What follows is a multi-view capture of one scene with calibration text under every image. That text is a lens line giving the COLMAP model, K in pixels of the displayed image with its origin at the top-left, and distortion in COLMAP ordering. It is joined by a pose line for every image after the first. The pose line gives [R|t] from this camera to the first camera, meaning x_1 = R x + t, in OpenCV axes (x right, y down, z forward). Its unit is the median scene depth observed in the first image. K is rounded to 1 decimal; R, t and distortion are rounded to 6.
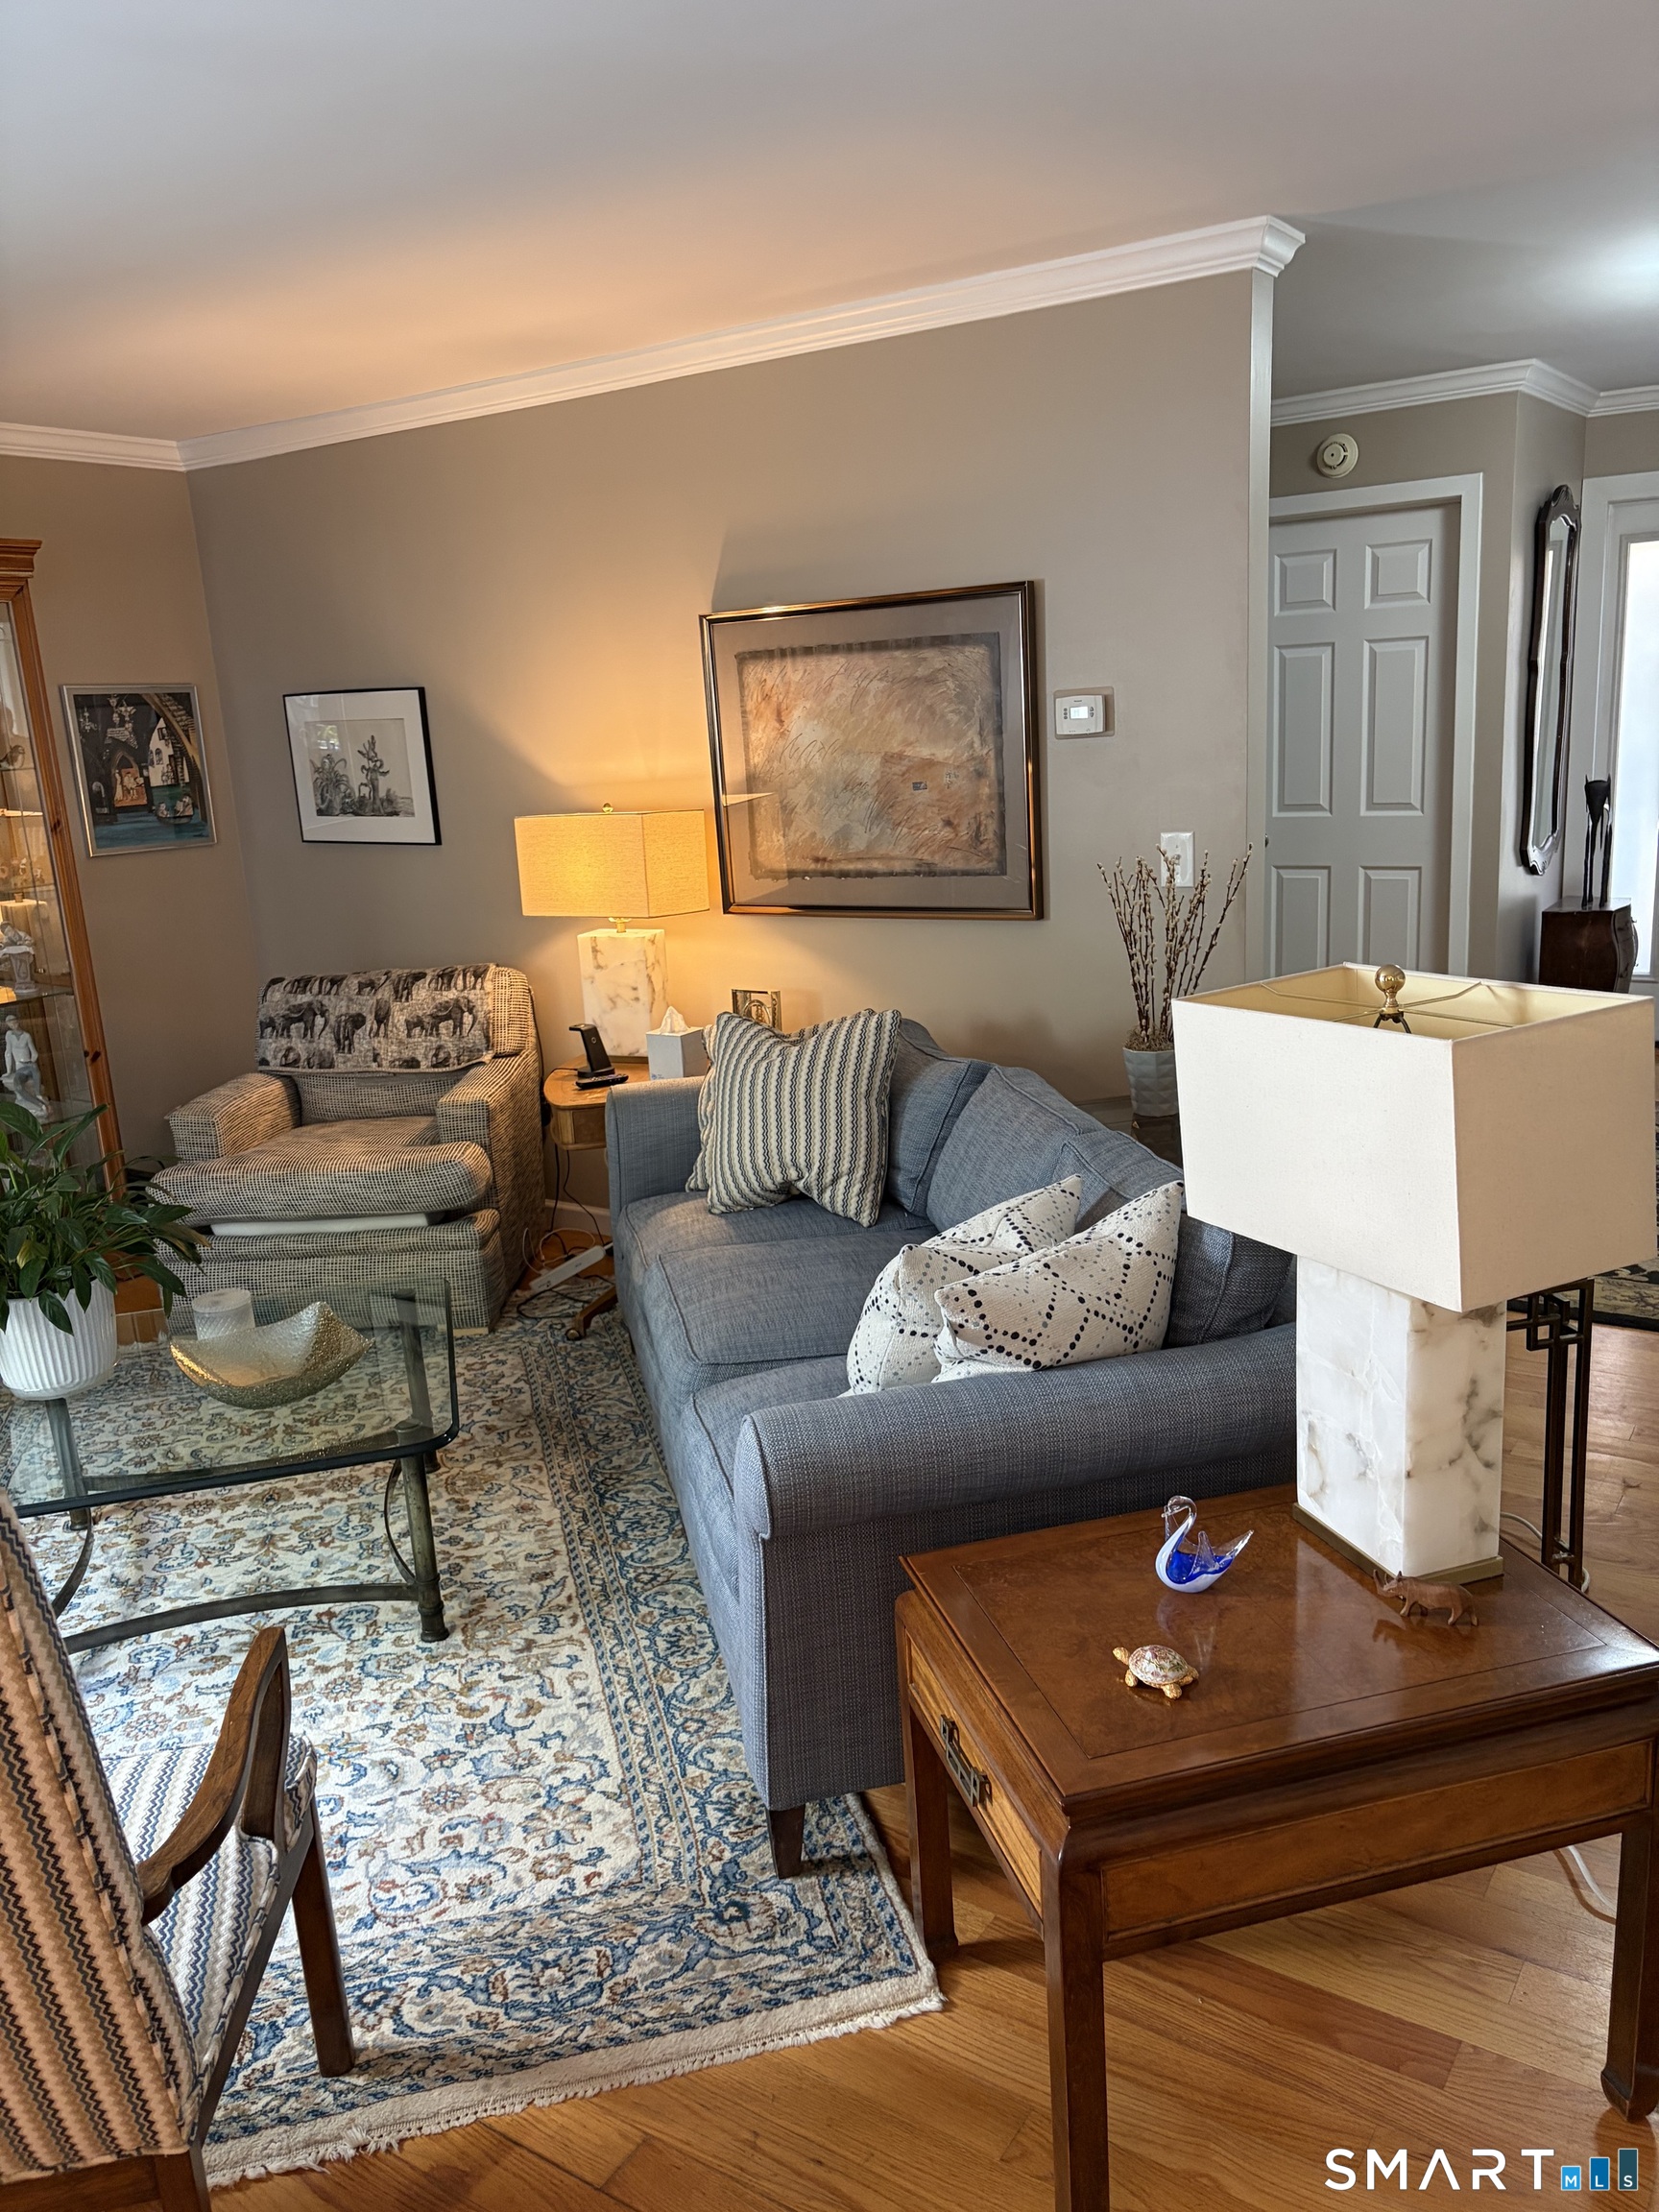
lens RADIAL K [[1666.6, 0, 829.5], [0, 1666.6, 1106.0], [0, 0, 1]] dist [0.041458, -0.047419]
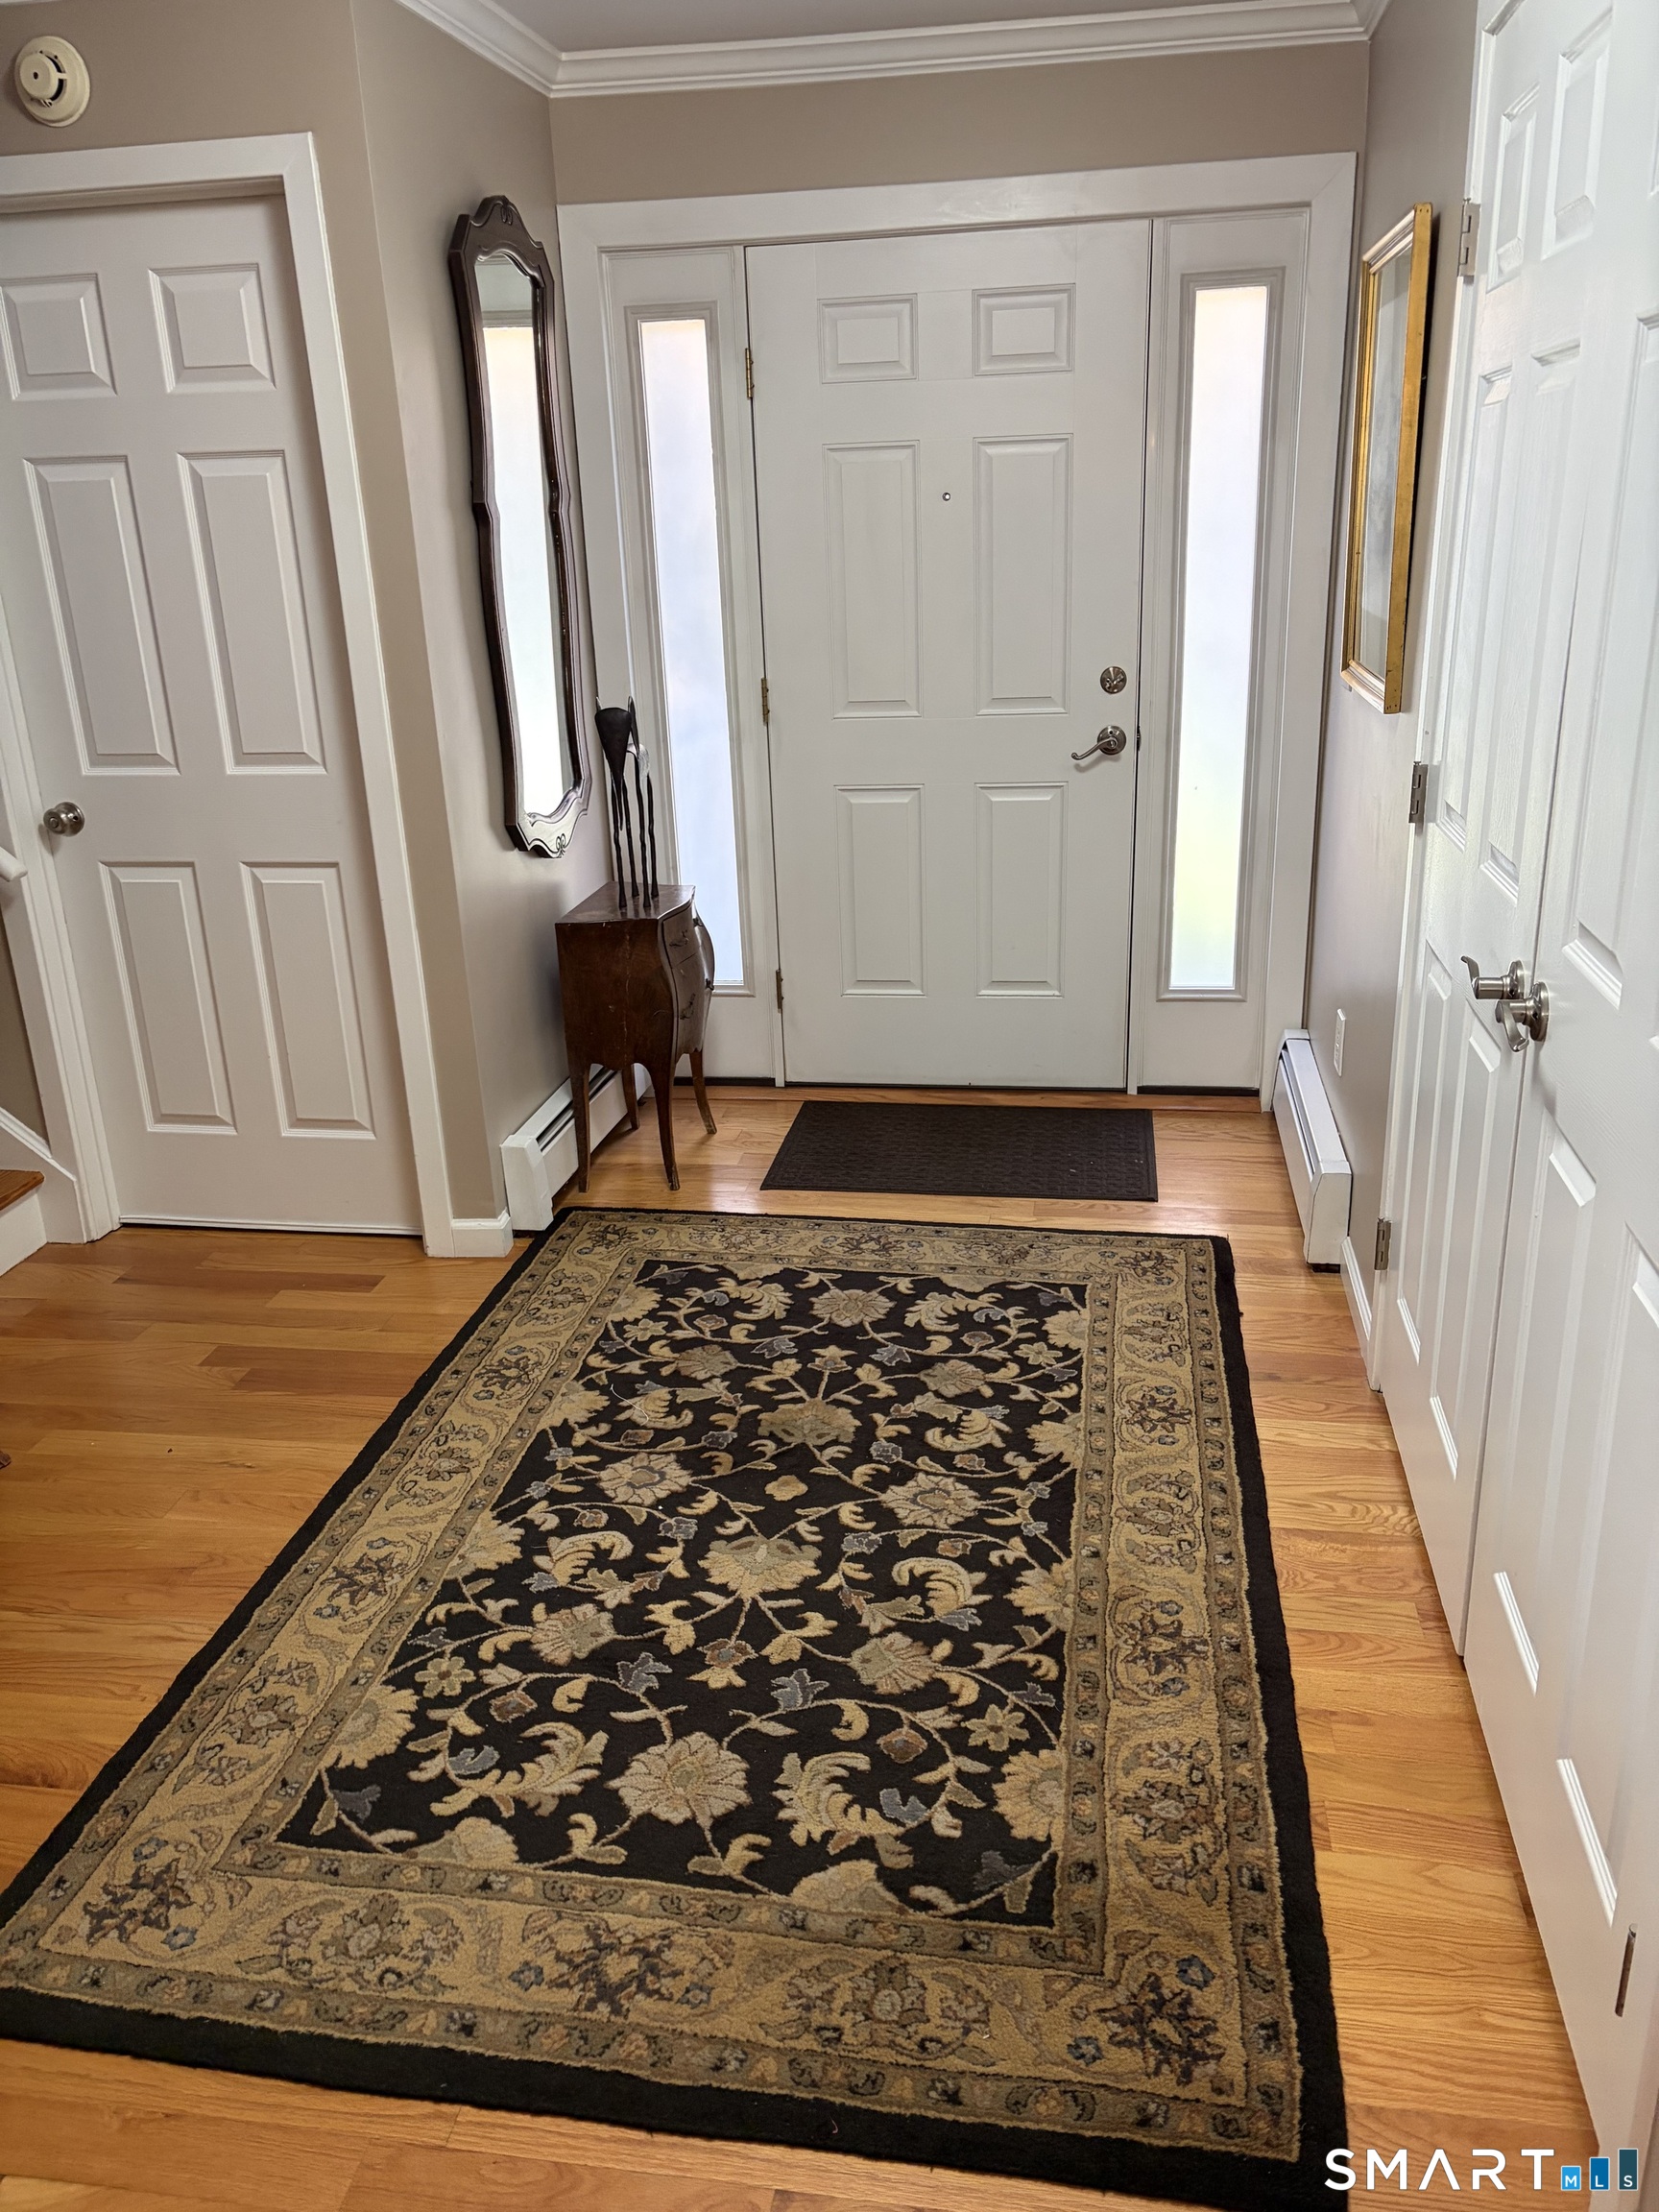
lens RADIAL K [[1666.6, 0, 829.5], [0, 1666.6, 1106.0], [0, 0, 1]] dist [0.041458, -0.047419]
pose [[0.903897, -0.117926, 0.411174, 0.259600], [0.084311, 0.991507, 0.099025, -0.102666], [-0.419359, -0.054842, 0.906162, 0.400704]]
